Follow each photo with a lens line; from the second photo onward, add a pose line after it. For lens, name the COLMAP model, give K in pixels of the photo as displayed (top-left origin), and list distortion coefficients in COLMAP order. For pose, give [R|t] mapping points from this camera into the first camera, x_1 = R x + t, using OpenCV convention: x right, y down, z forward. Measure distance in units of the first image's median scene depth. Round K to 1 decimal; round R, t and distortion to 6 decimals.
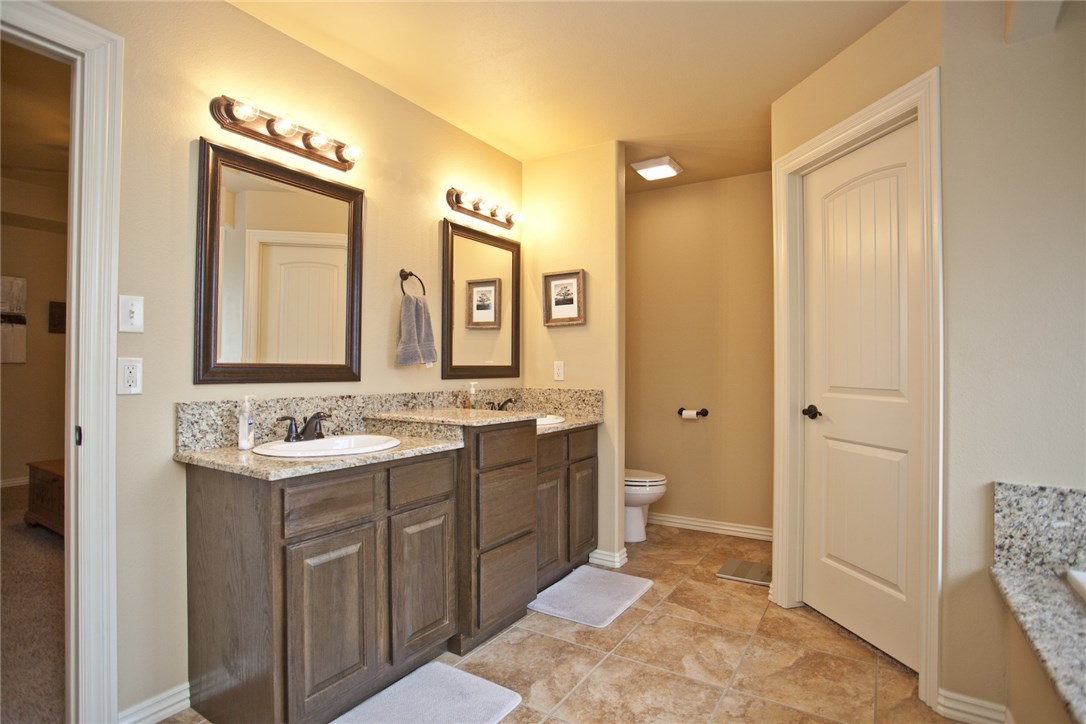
lens RADIAL K [[538.7, 0, 539.2], [0, 538.7, 365.6], [0, 0, 1]] dist [-0.074341, 0.030476]
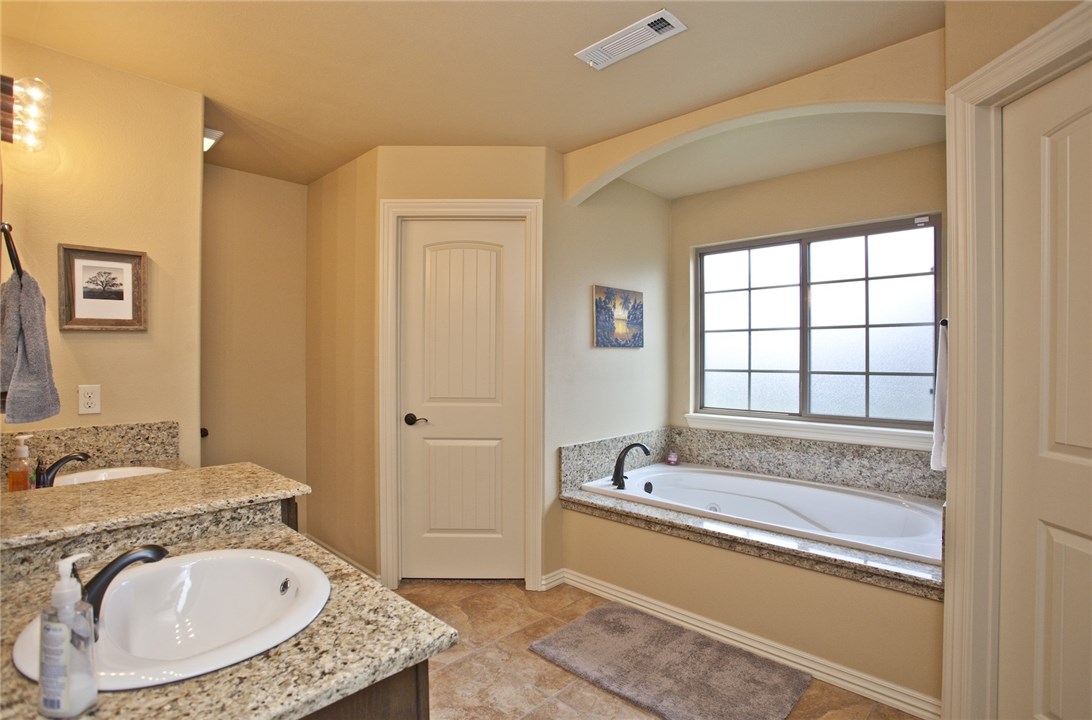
lens RADIAL K [[541.6, 0, 541.8], [0, 541.6, 357.1], [0, 0, 1]] dist [-0.074341, 0.030476]
pose [[0.201917, -0.007820, 0.979371, -0.482882], [-0.005441, 0.999944, 0.009106, -0.051337], [-0.979387, -0.007167, 0.201863, 0.348355]]
